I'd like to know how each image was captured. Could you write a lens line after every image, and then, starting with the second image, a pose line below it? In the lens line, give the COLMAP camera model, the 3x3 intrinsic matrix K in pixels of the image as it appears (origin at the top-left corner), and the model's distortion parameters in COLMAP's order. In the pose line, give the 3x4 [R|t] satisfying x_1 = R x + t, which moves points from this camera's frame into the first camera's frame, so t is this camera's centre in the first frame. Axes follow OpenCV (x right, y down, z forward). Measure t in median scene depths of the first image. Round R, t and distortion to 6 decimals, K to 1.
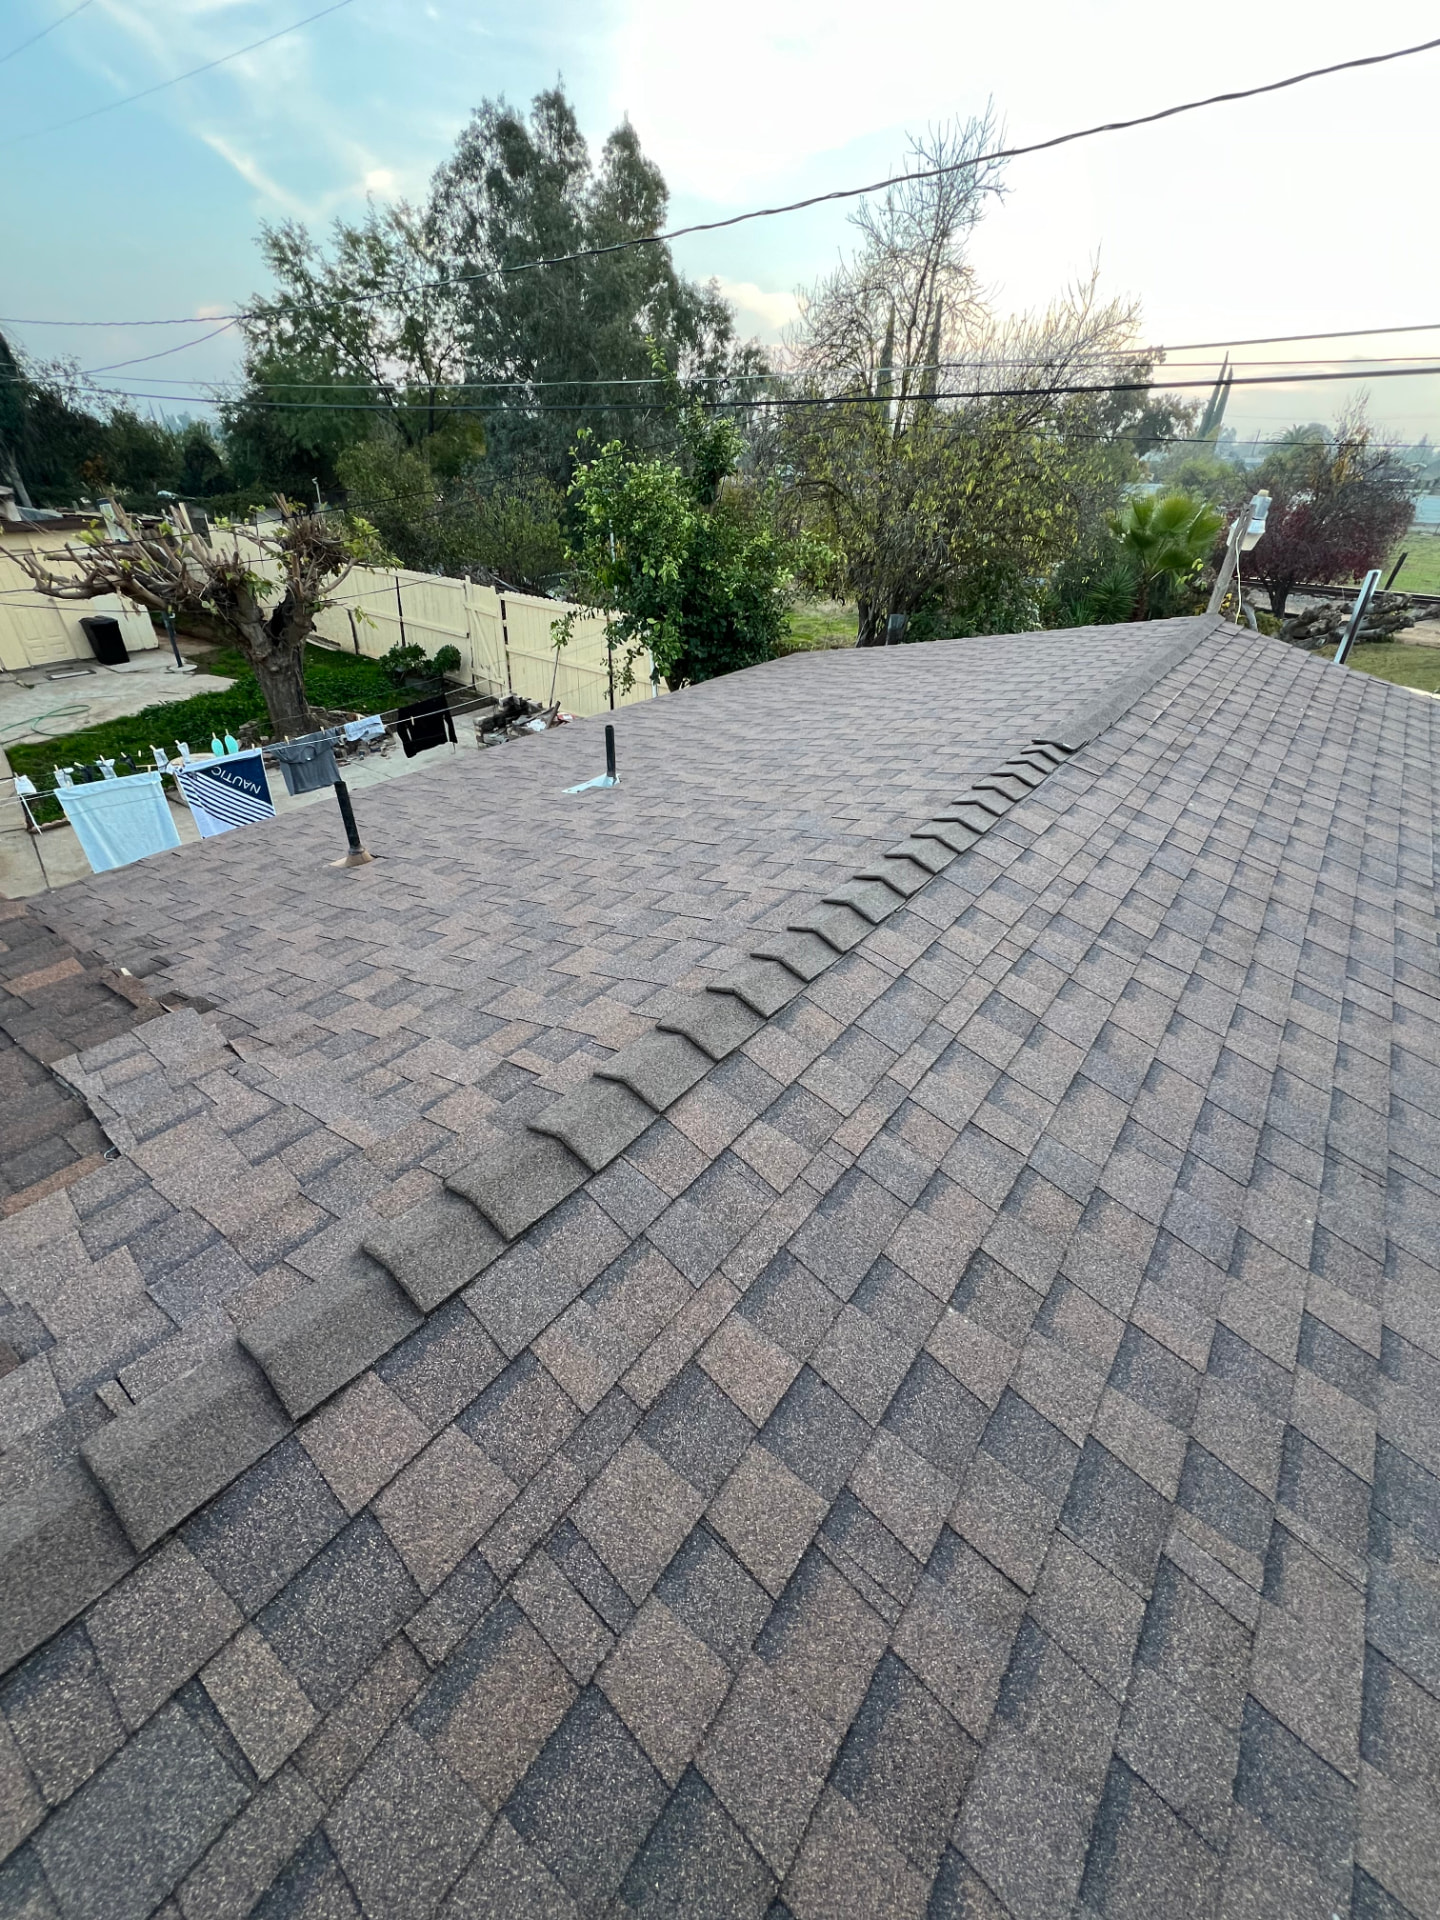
lens RADIAL K [[769.7, 0, 720.0], [0, 769.7, 960.0], [0, 0, 1]] dist [-0.001811, 0.000121]
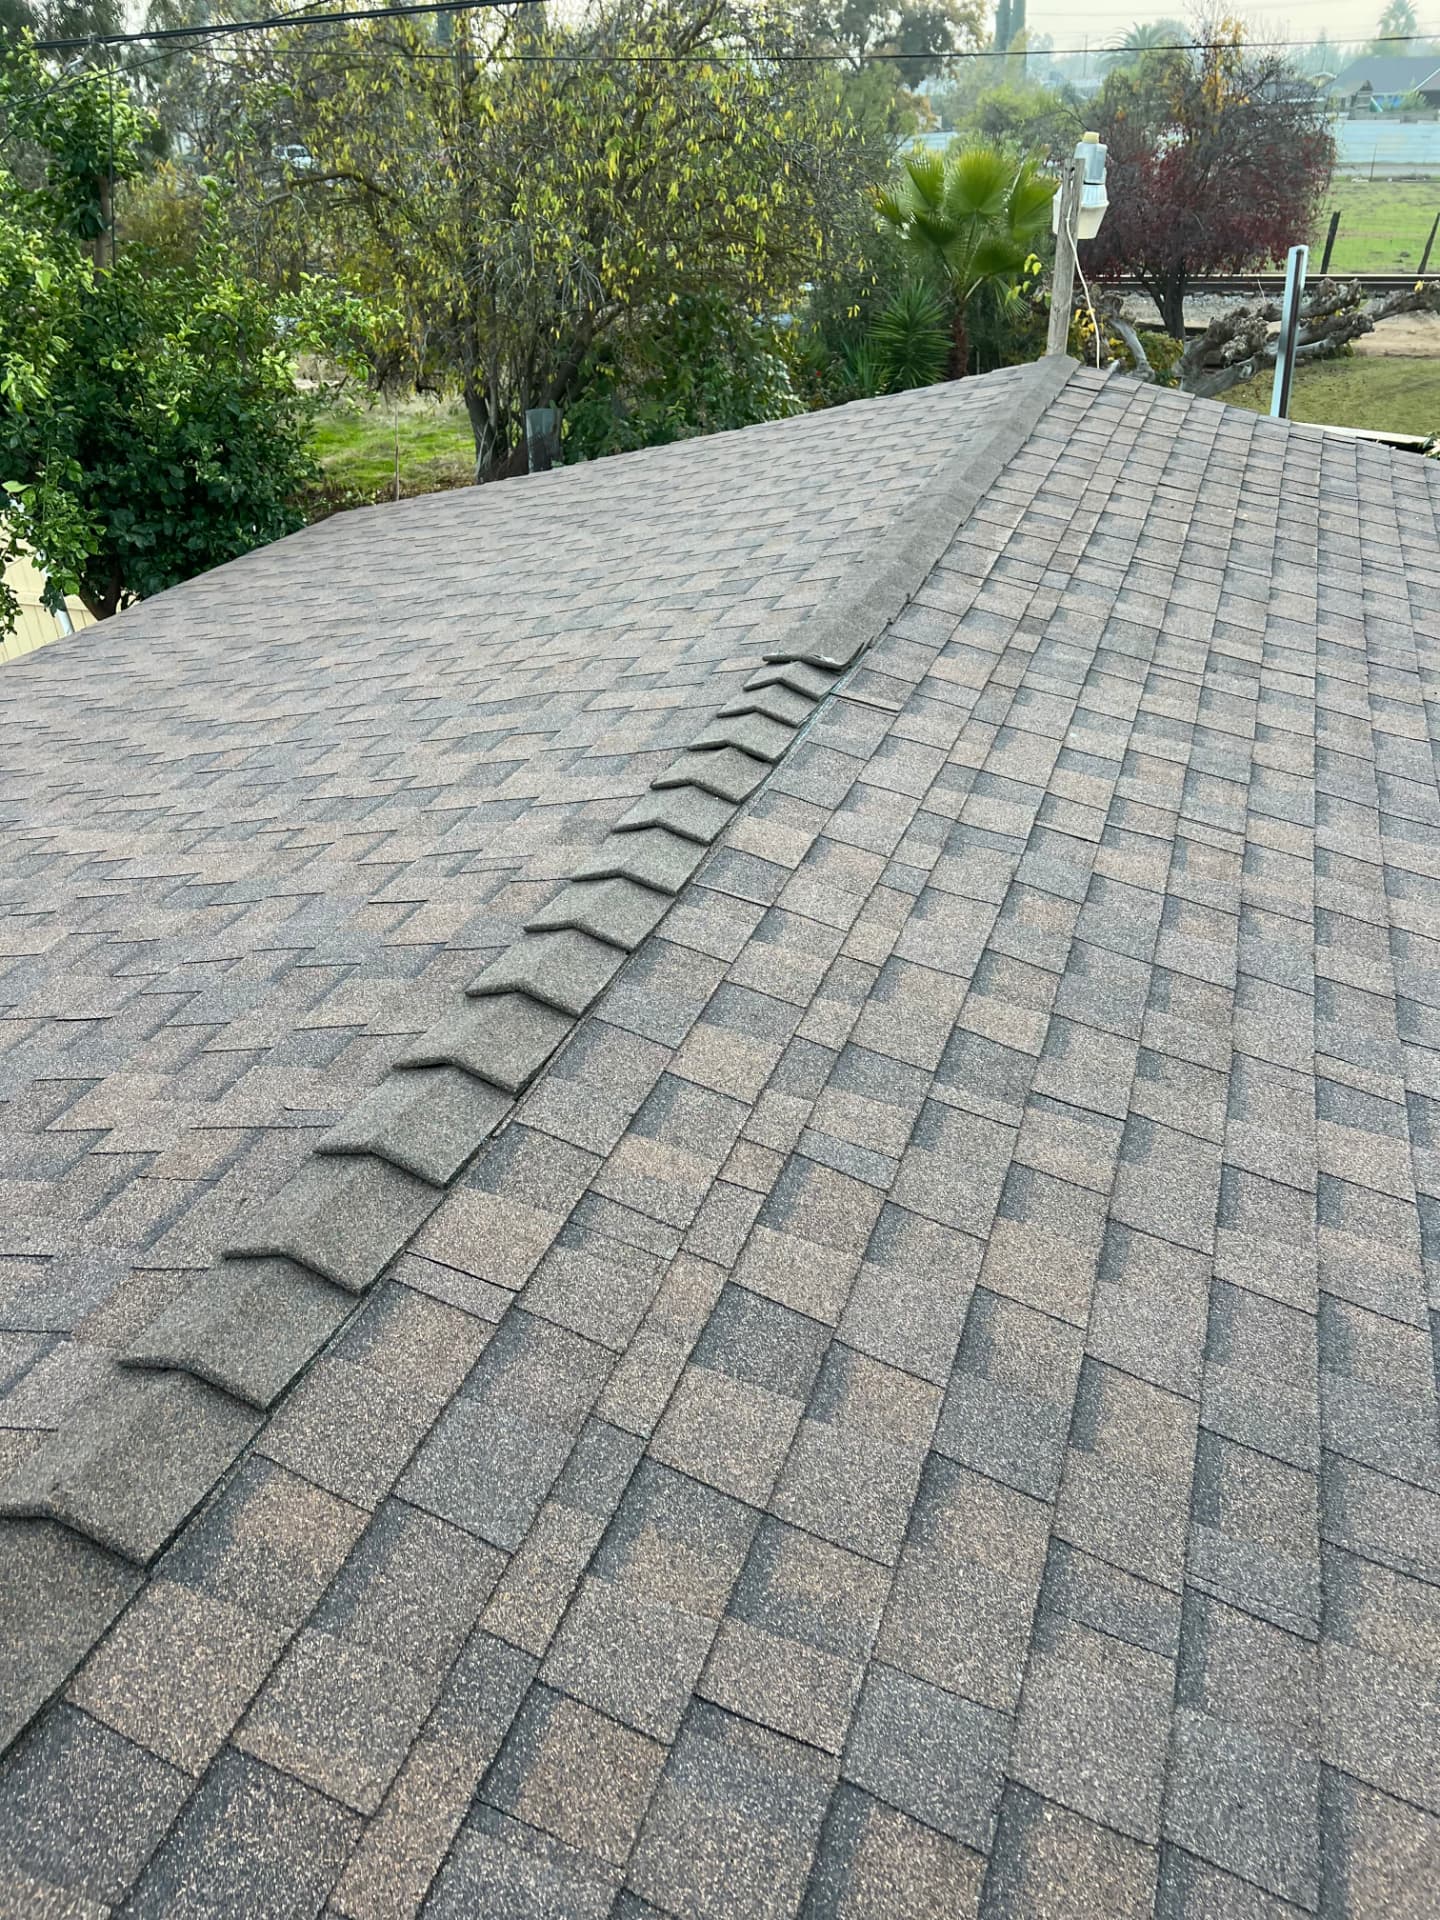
lens RADIAL K [[1452.6, 0, 705.8], [0, 1452.6, 976.3], [0, 0, 1]] dist [0.073143, -0.088212]
pose [[0.951033, -0.202540, 0.233481, 0.100088], [0.214916, 0.976215, -0.028563, -0.060533], [-0.222143, 0.077343, 0.971942, 0.096134]]
